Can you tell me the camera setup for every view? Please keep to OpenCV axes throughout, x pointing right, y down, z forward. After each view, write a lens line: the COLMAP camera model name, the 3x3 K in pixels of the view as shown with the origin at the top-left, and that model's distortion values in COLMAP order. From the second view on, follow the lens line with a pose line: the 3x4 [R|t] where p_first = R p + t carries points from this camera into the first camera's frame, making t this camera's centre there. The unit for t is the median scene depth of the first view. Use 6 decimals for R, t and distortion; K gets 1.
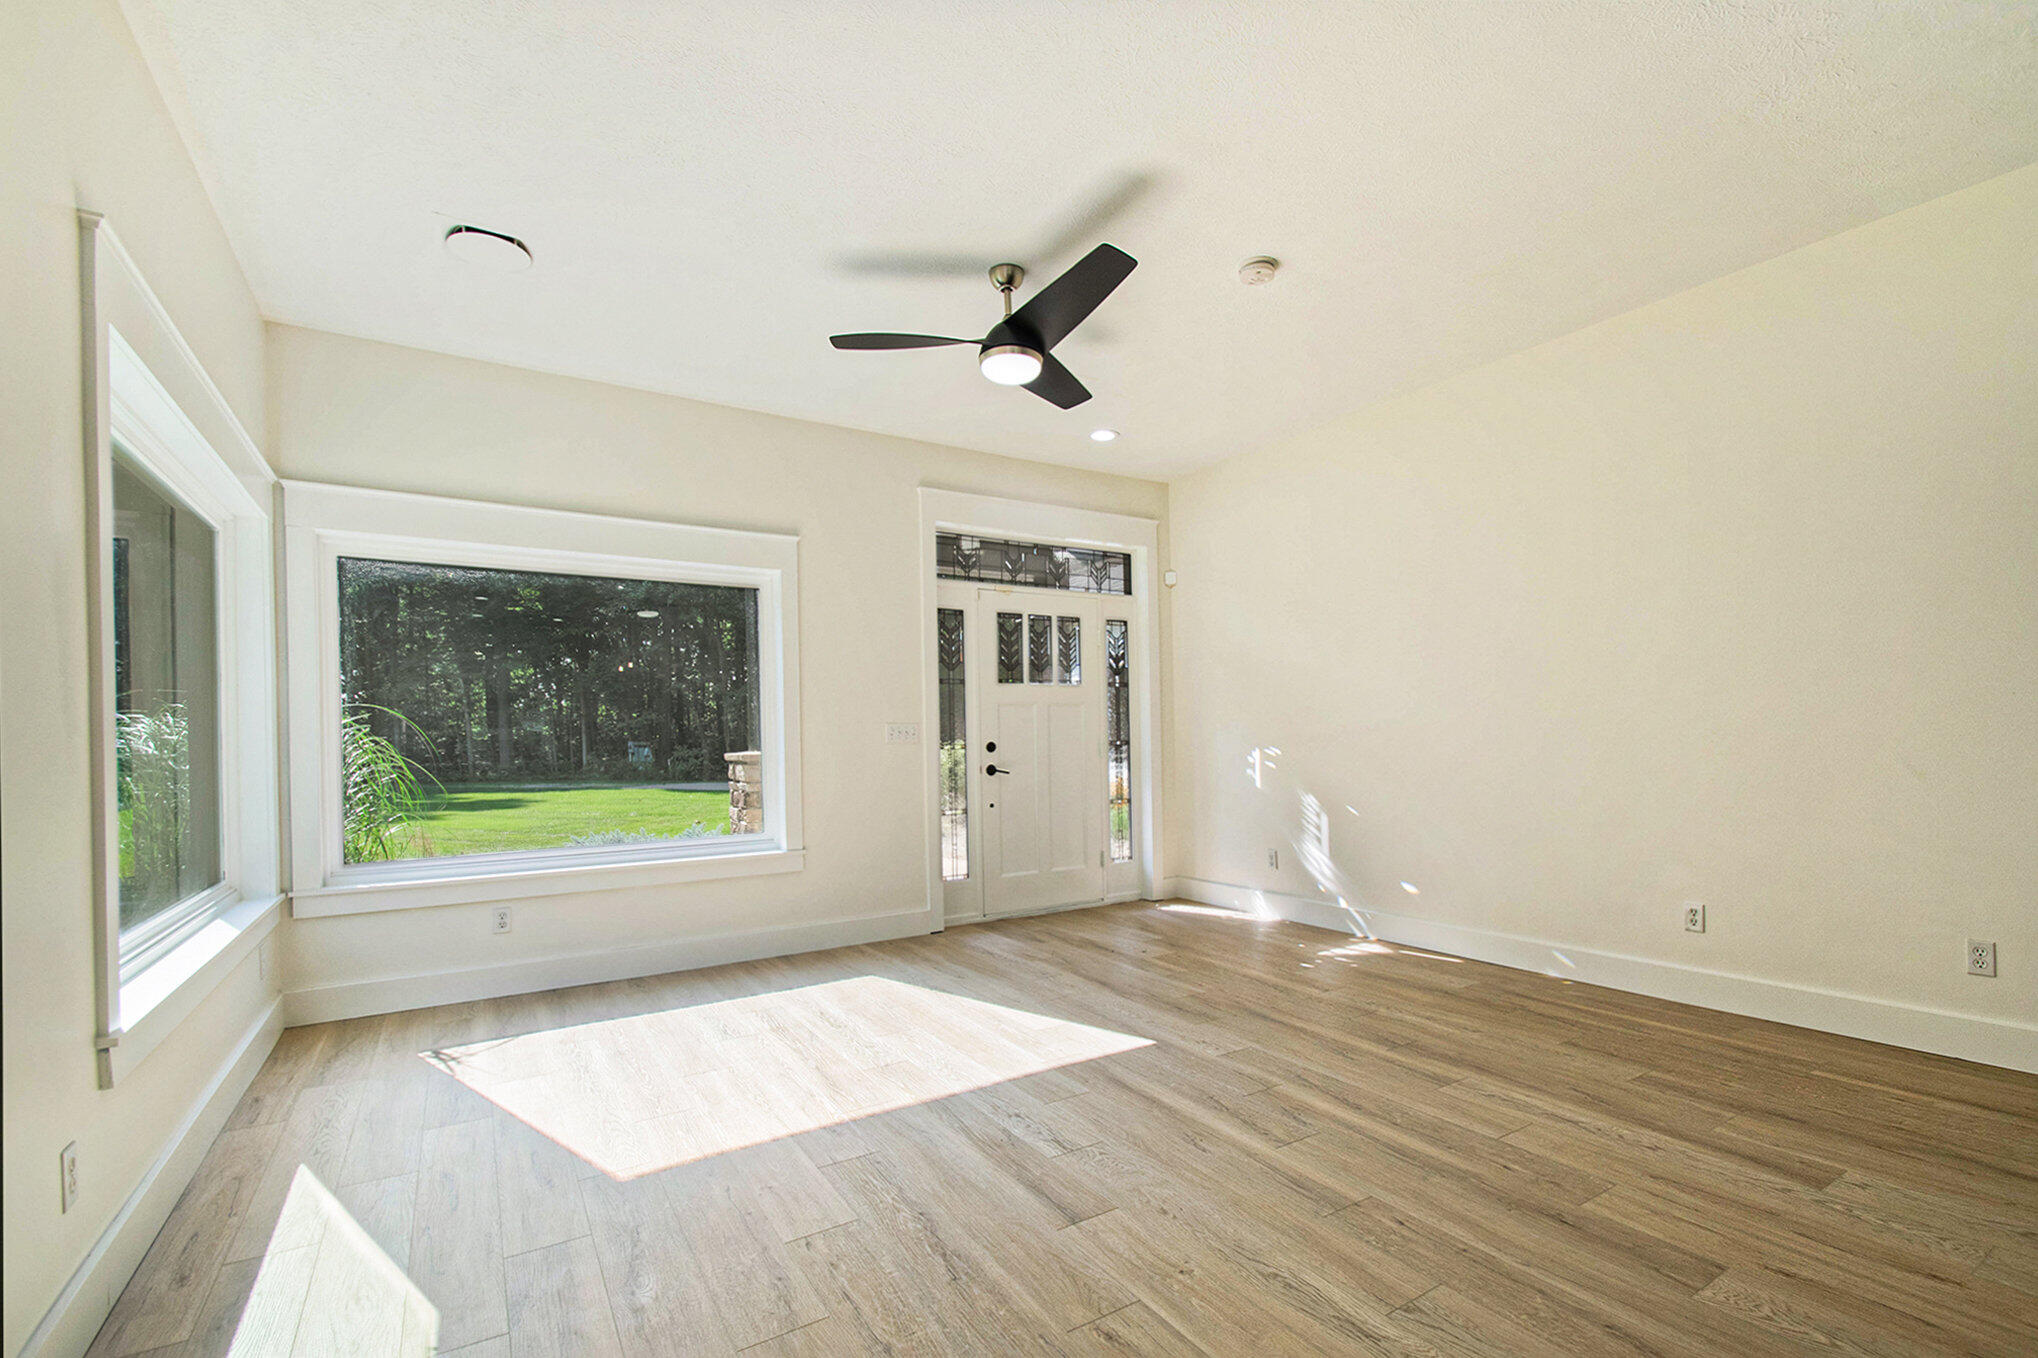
lens RADIAL K [[902.8, 0, 1022.3], [0, 902.8, 741.5], [0, 0, 1]] dist [-0.001930, -0.000490]
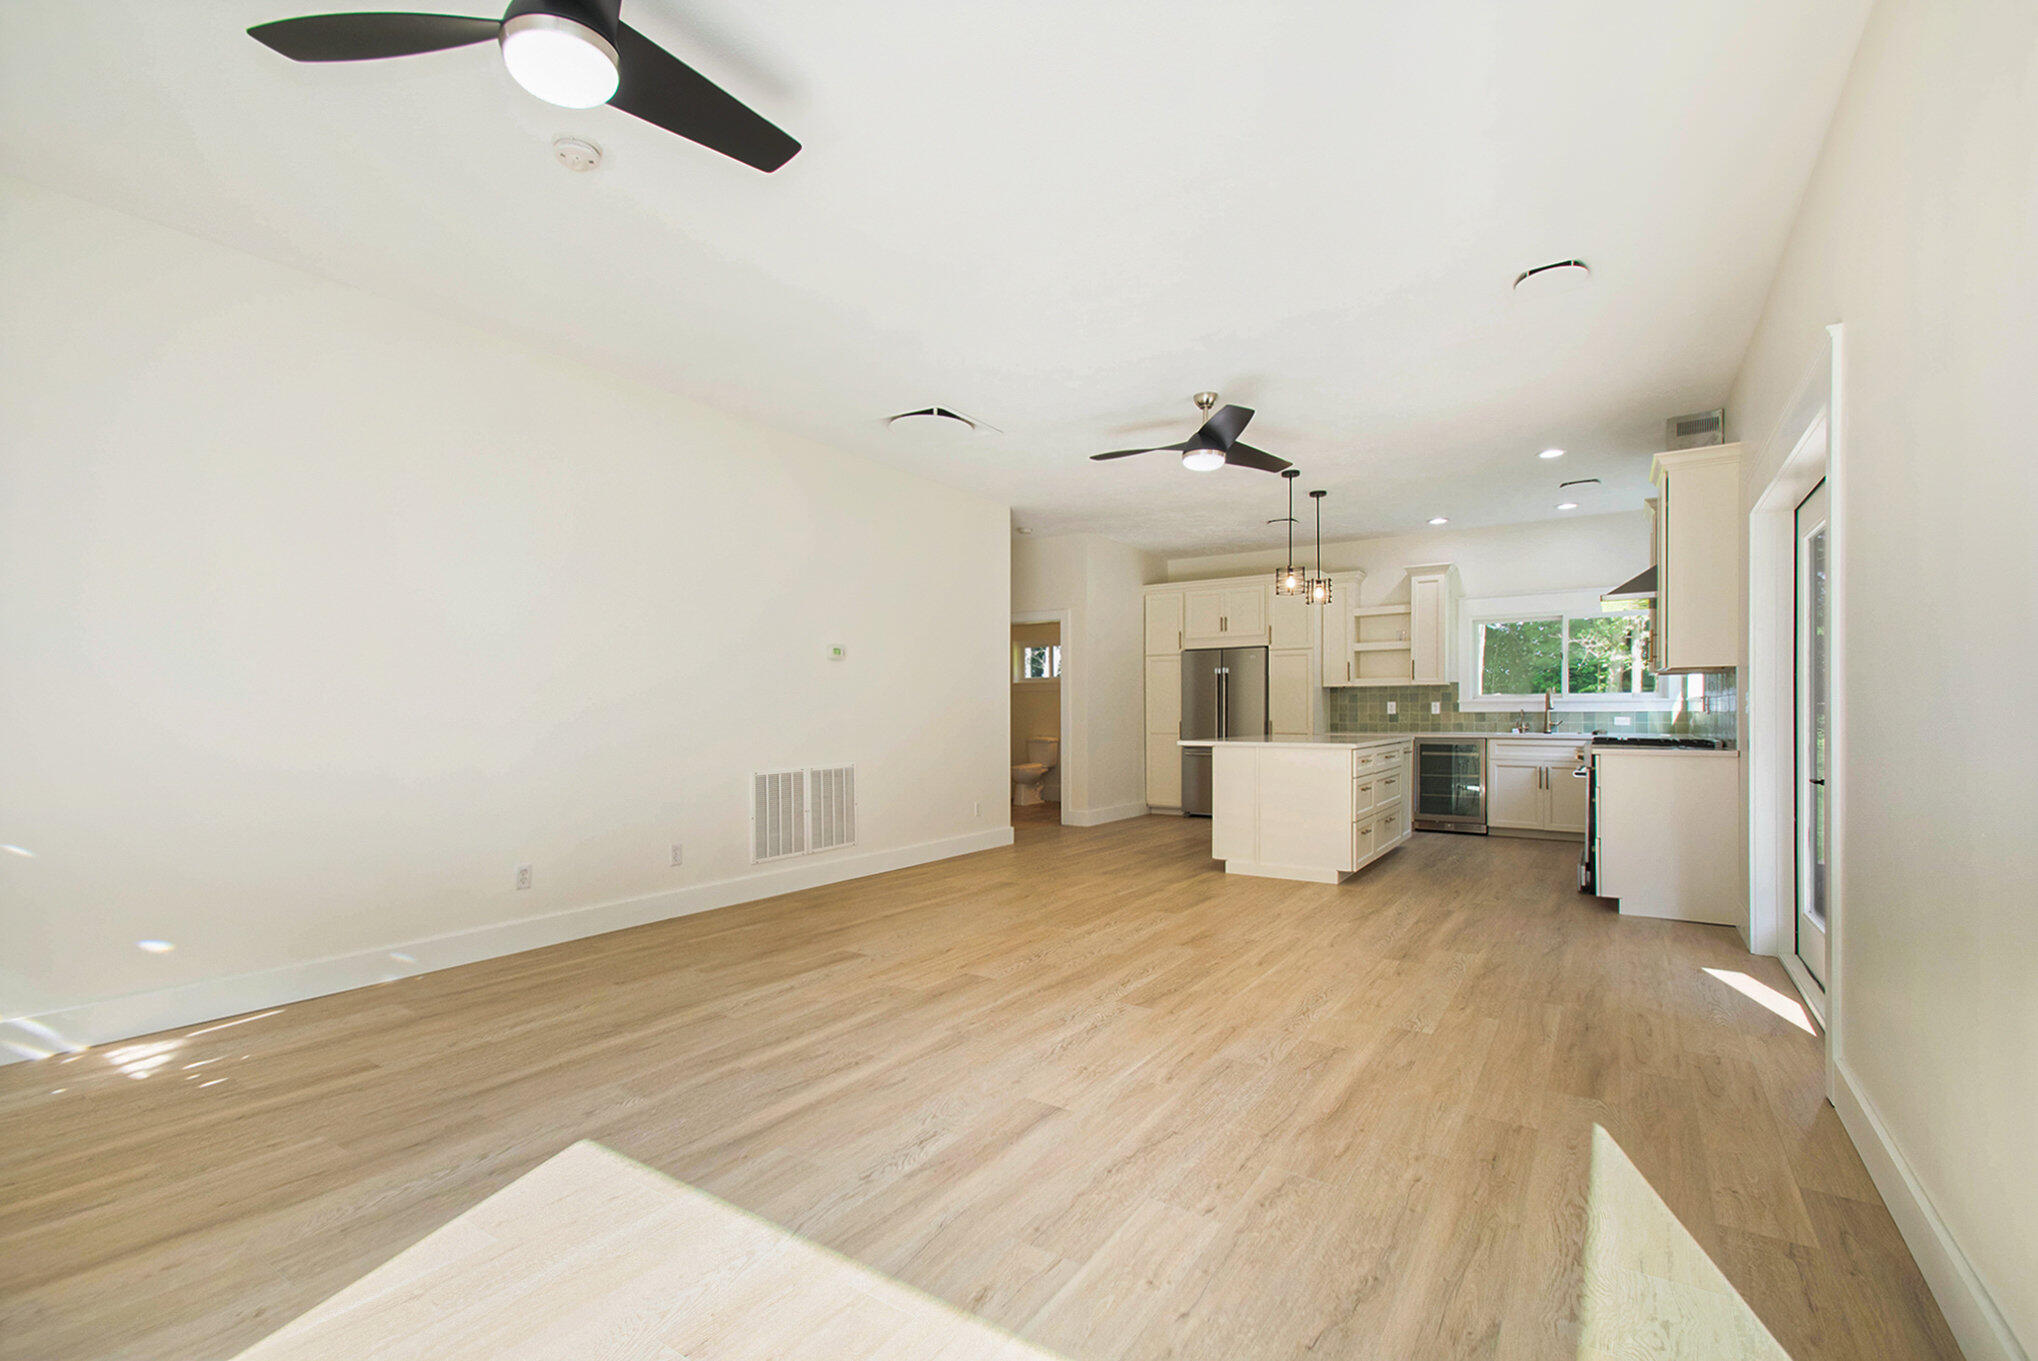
lens RADIAL K [[898.7, 0, 1016.8], [0, 898.7, 703.2], [0, 0, 1]] dist [0.002239, -0.000025]
pose [[-0.418462, 0.030275, 0.907730, -0.466427], [0.016183, 0.999534, -0.025877, 0.006916], [-0.908090, 0.003861, -0.418757, 0.700431]]
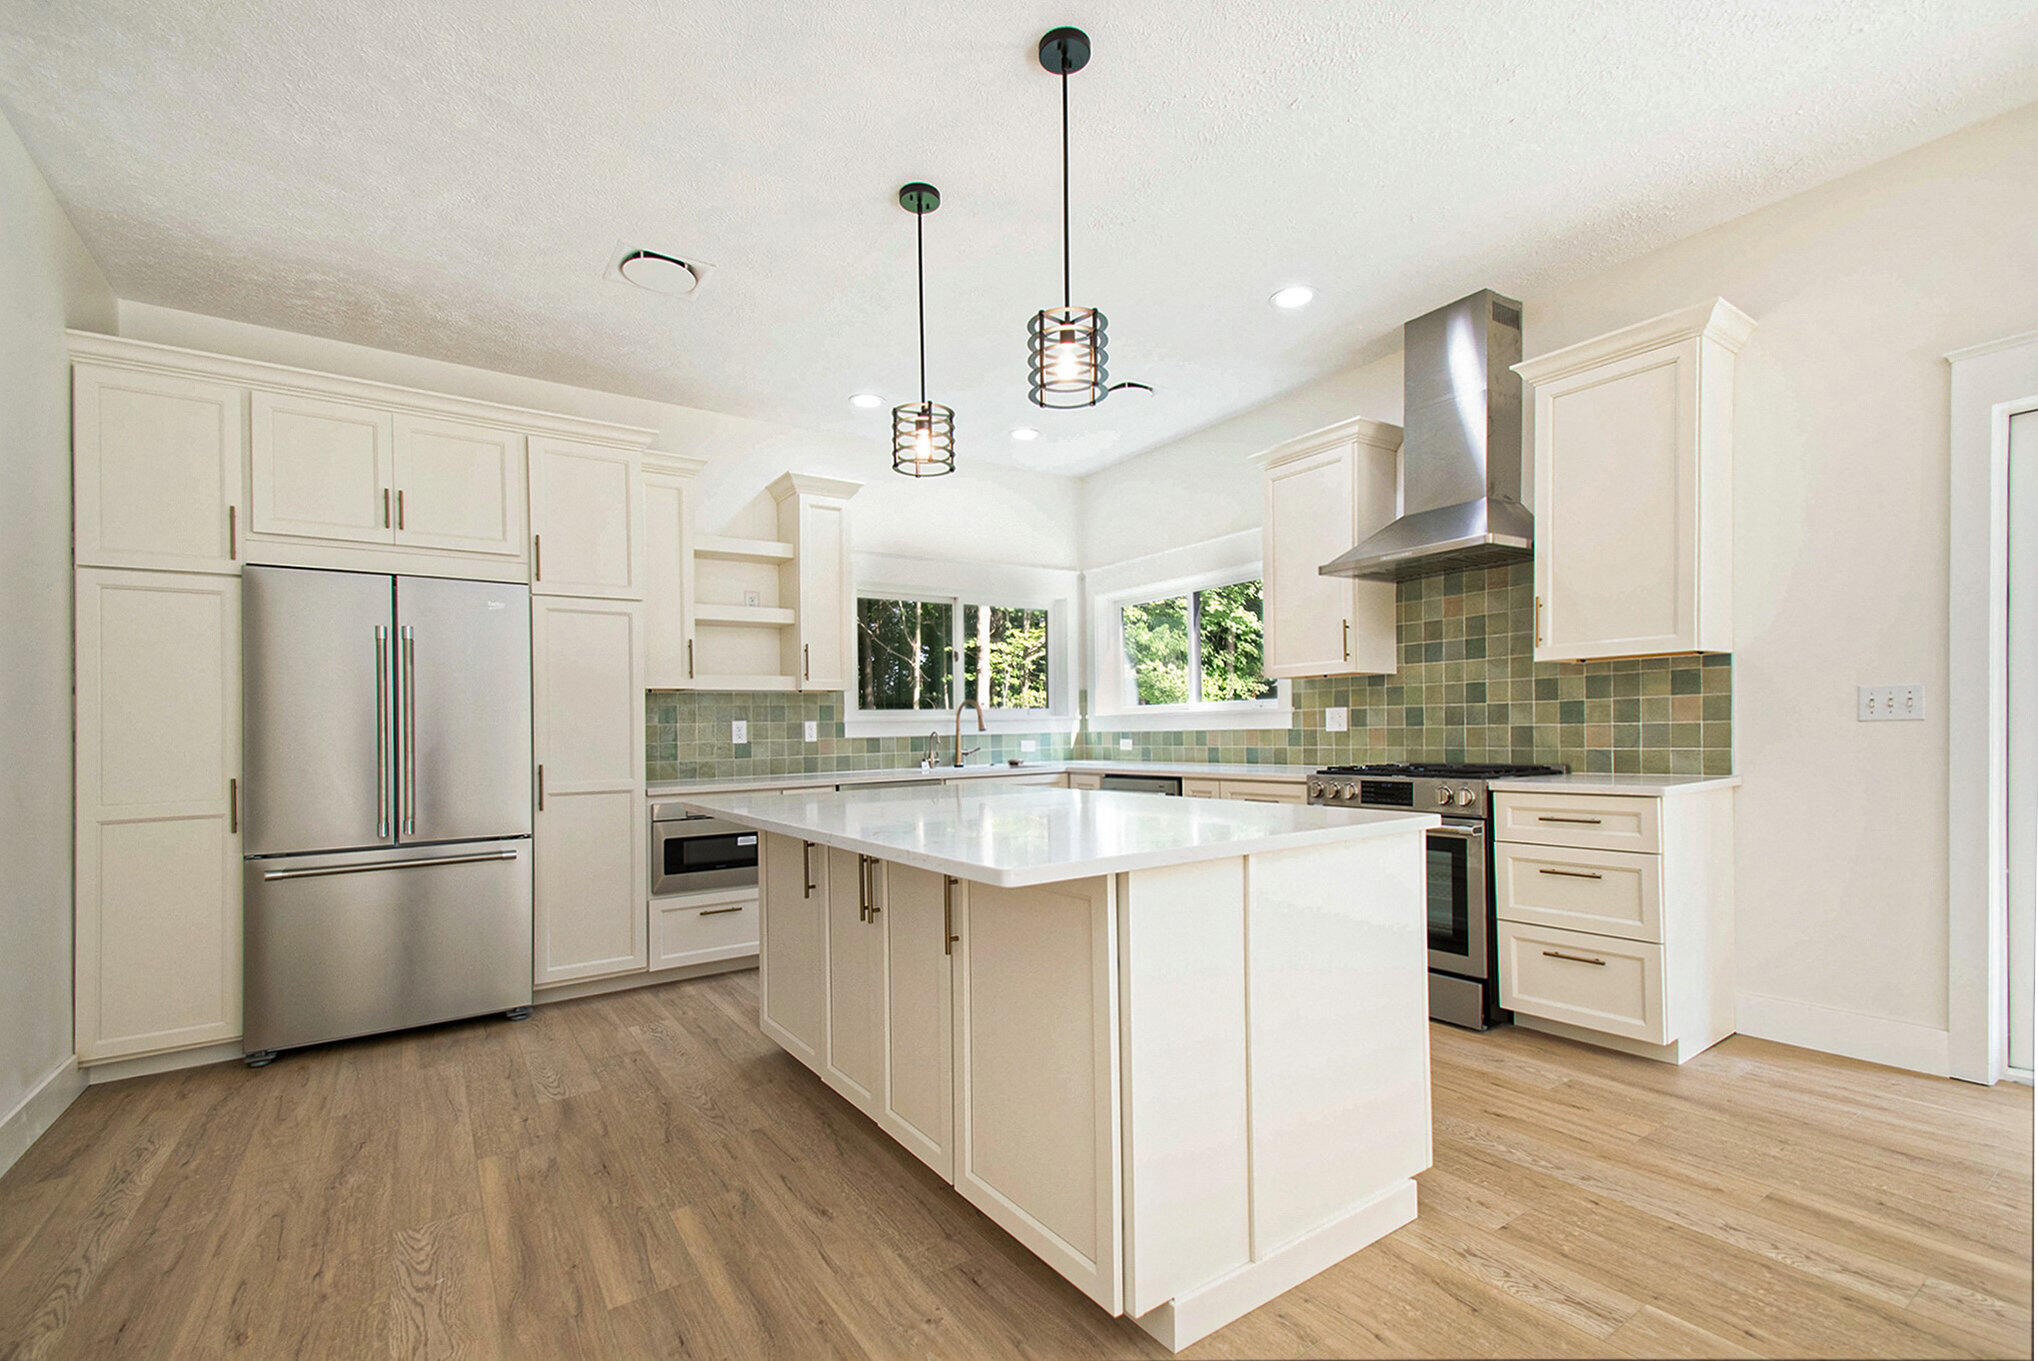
lens RADIAL K [[871.0, 0, 1028.9], [0, 871.0, 723.2], [0, 0, 1]] dist [-0.008077, 0.000002]
pose [[-0.997505, 0.039319, -0.058628, 0.705385], [0.039582, 0.999211, -0.003333, -0.014115], [0.058451, -0.005646, -0.998274, 0.176044]]
